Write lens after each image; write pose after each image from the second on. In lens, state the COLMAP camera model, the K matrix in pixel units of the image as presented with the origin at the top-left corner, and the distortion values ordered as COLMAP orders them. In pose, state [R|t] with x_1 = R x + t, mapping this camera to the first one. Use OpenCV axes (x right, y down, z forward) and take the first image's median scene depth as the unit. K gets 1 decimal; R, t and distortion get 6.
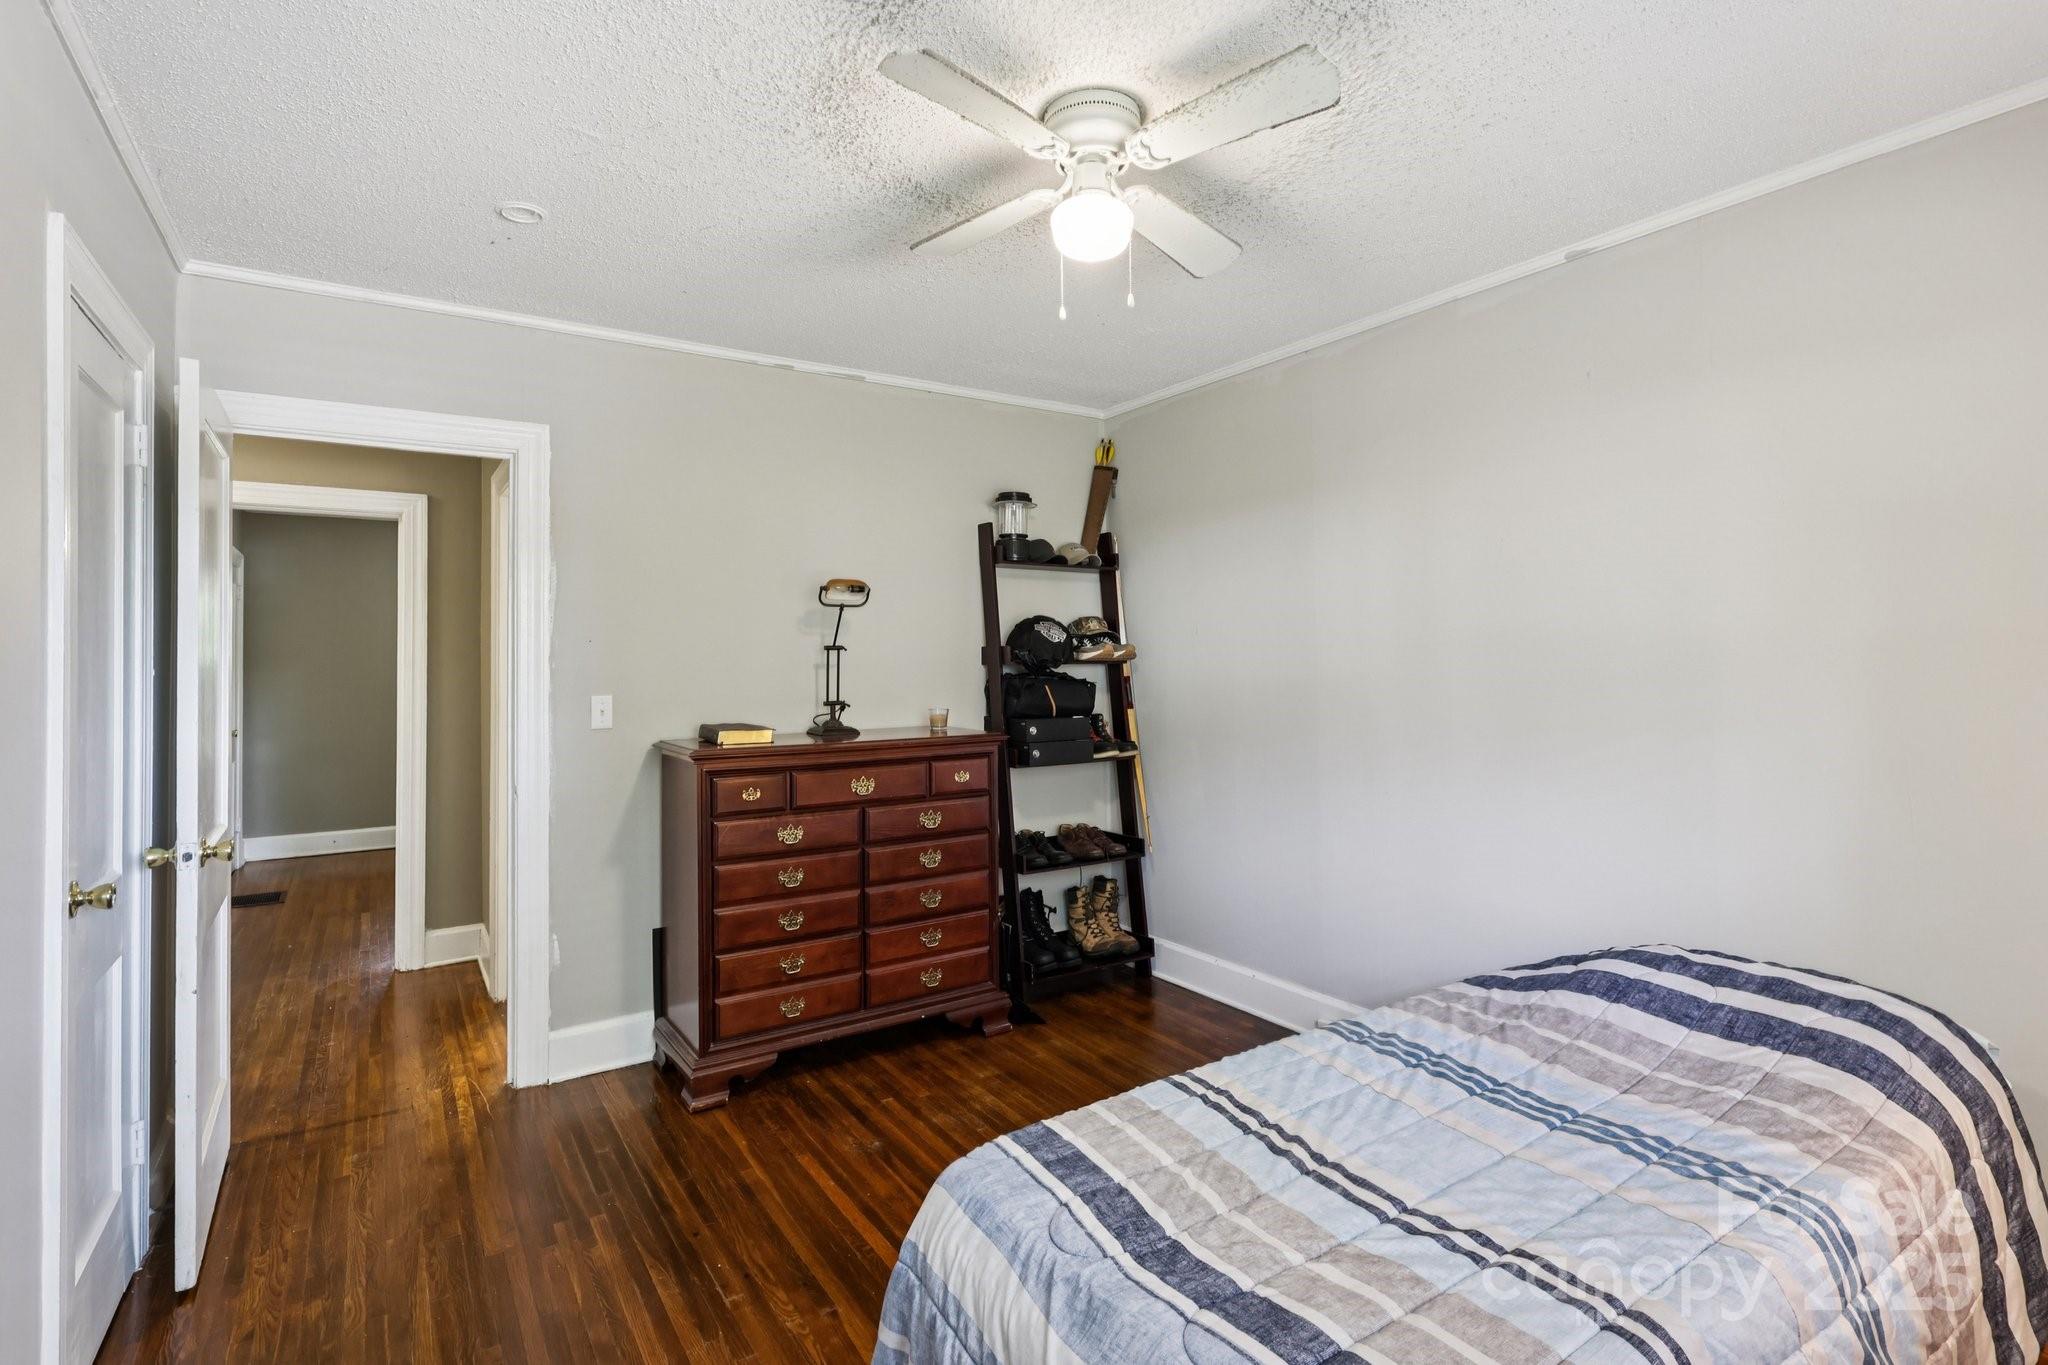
lens RADIAL K [[981.5, 0, 1040.3], [0, 981.5, 635.7], [0, 0, 1]] dist [0.005281, 0.001801]
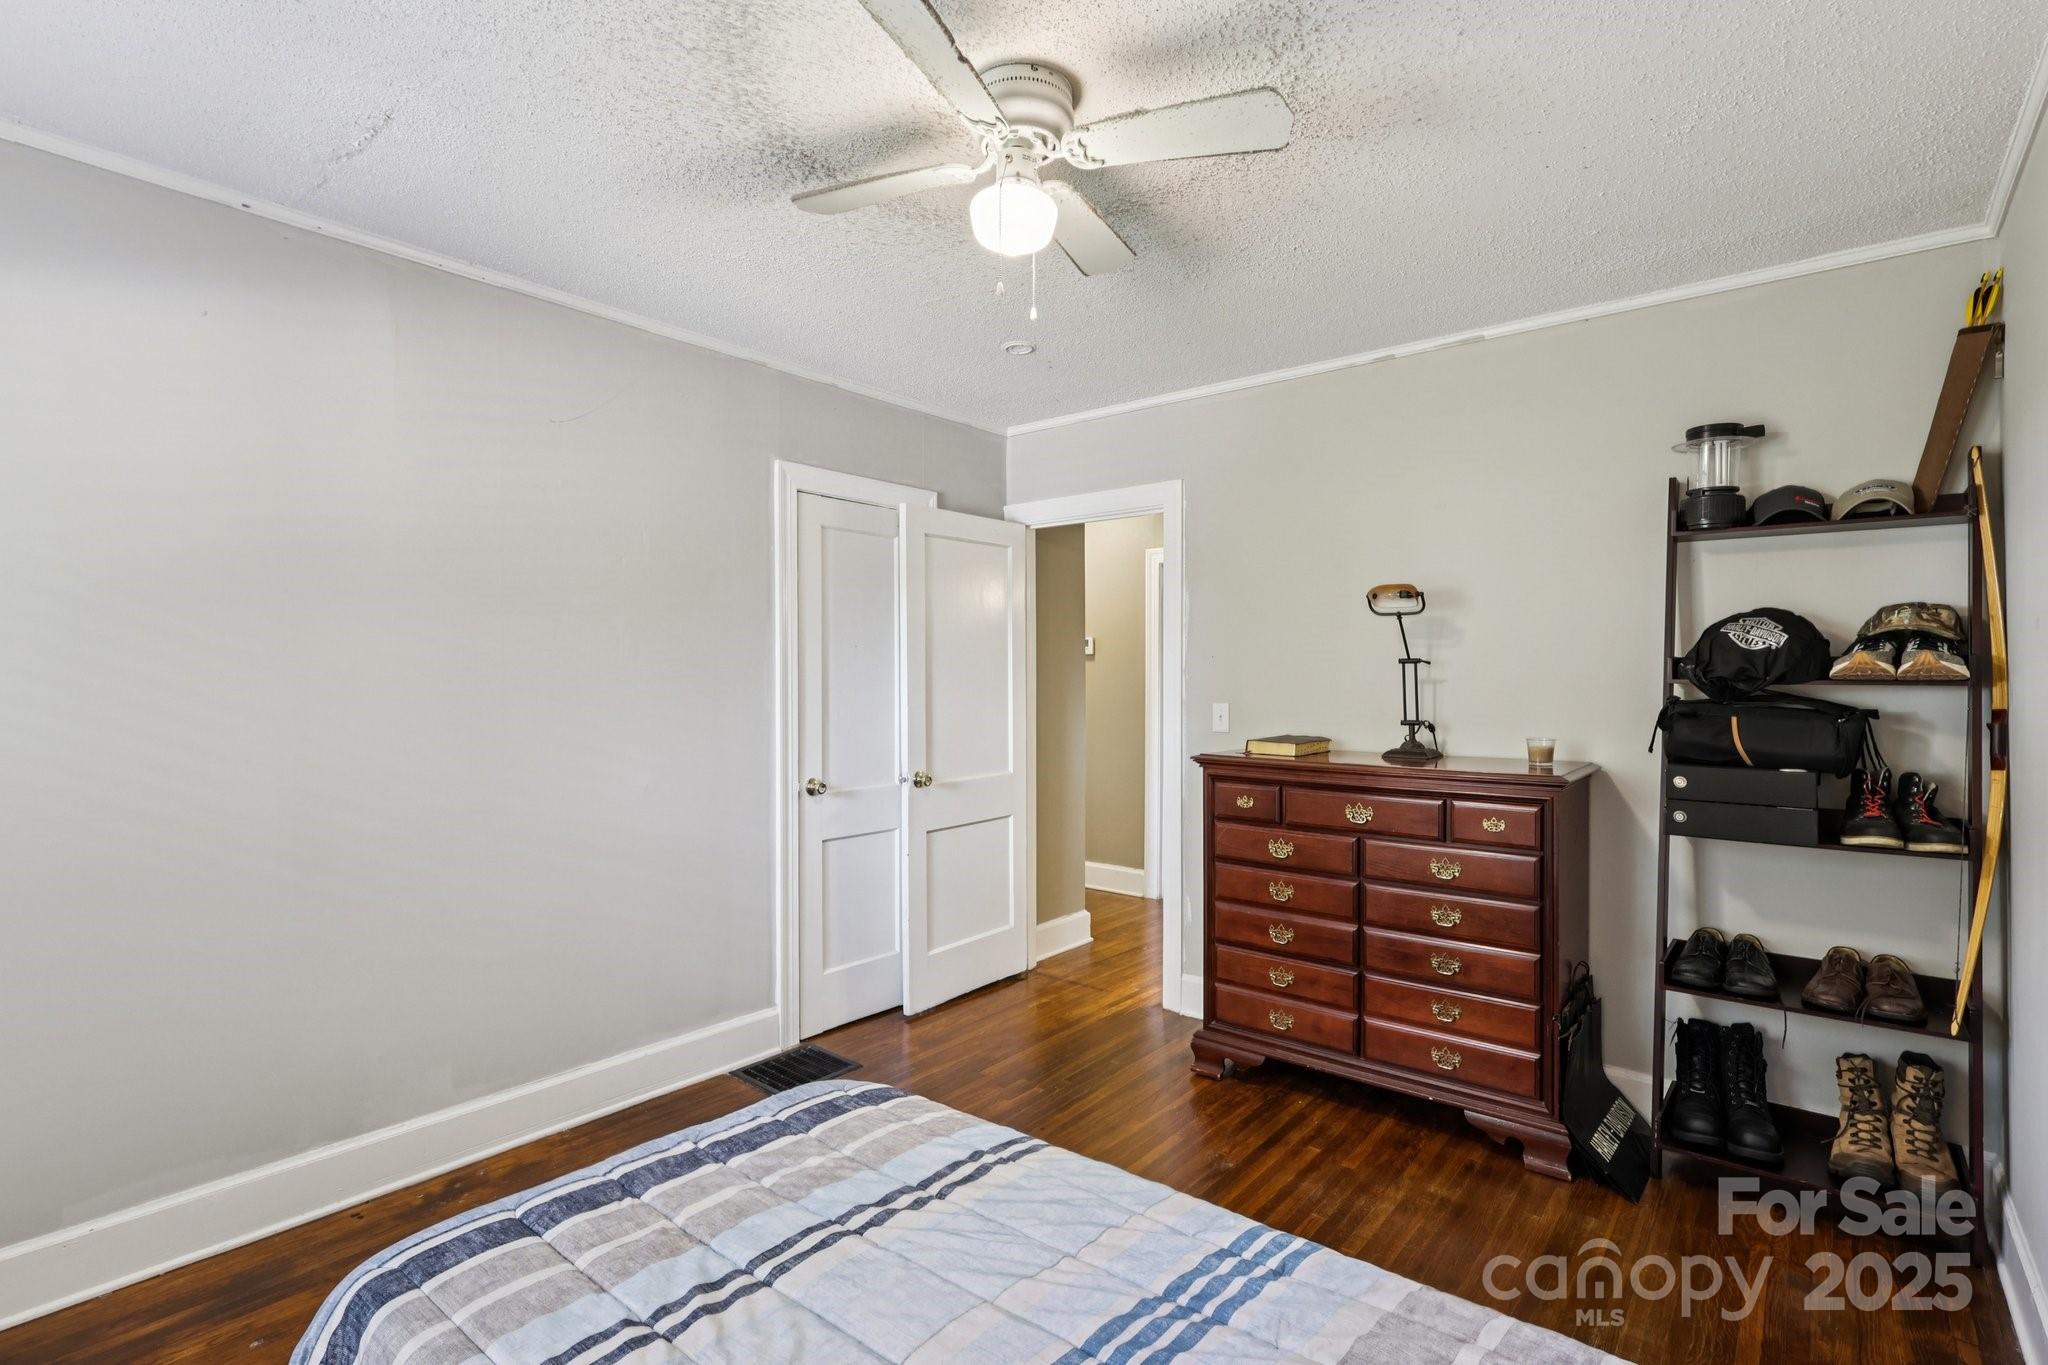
lens RADIAL K [[981.5, 0, 1032.5], [0, 981.5, 681.8], [0, 0, 1]] dist [0.005281, 0.001801]
pose [[0.301101, 0.014881, -0.953476, 0.570716], [0.018656, 0.999595, 0.021492, 0.006147], [0.953410, -0.024259, 0.300702, 0.425208]]
